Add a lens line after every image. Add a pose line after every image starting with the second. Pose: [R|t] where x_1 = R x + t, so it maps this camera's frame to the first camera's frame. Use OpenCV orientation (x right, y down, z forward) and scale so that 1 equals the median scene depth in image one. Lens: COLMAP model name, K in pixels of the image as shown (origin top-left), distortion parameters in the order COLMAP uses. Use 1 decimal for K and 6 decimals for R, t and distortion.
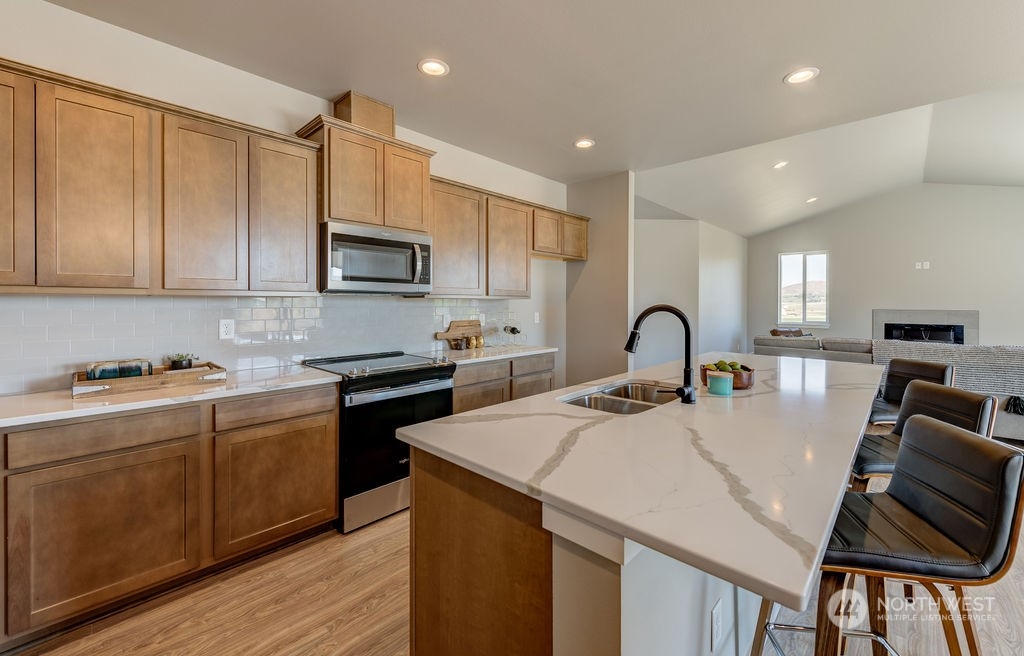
lens RADIAL K [[412.4, 0, 525.4], [0, 412.4, 302.6], [0, 0, 1]] dist [-0.001651, -0.000937]
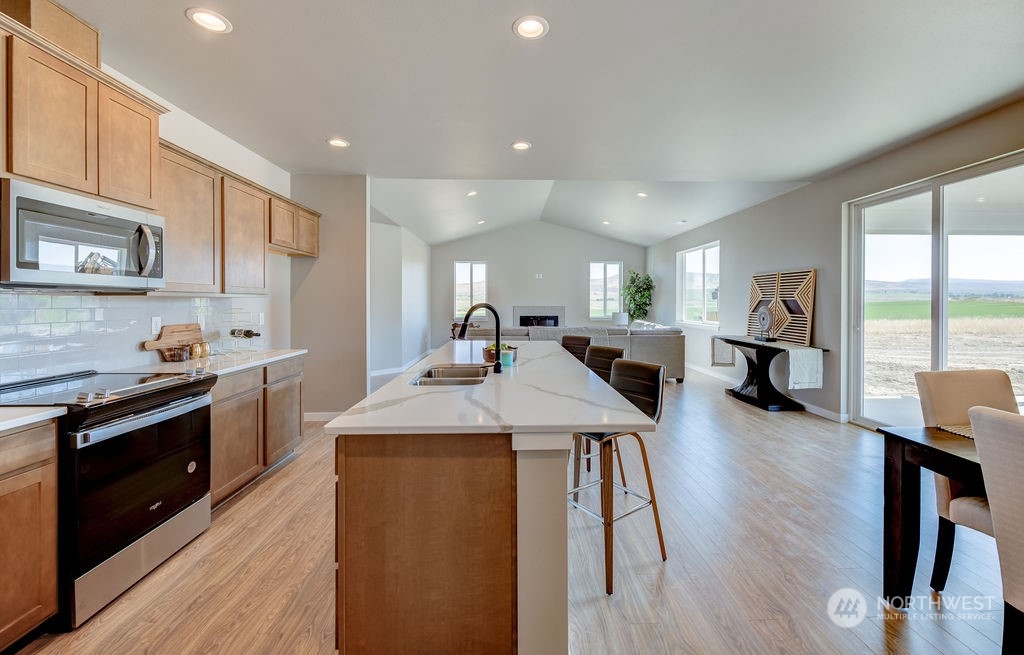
lens RADIAL K [[412.4, 0, 525.4], [0, 412.4, 302.1], [0, 0, 1]] dist [-0.001651, -0.000937]
pose [[0.705024, -0.002345, 0.709179, -0.297629], [0.000427, 0.999996, 0.002882, -0.001680], [-0.709183, -0.001729, 0.705022, -0.033445]]
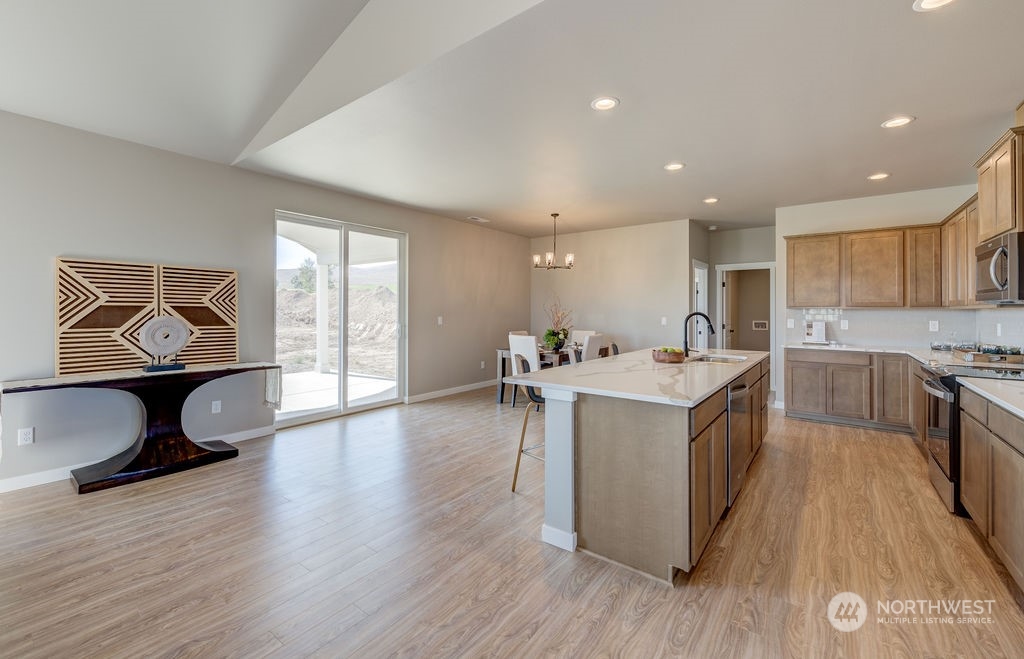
lens RADIAL K [[421.3, 0, 508.5], [0, 421.3, 307.5], [0, 0, 1]] dist [-0.002268, -0.000346]
pose [[-0.995996, -0.006353, -0.089176, 0.854853], [-0.005565, 0.999943, -0.009090, 0.003654], [0.089228, -0.008558, -0.995974, 1.752800]]
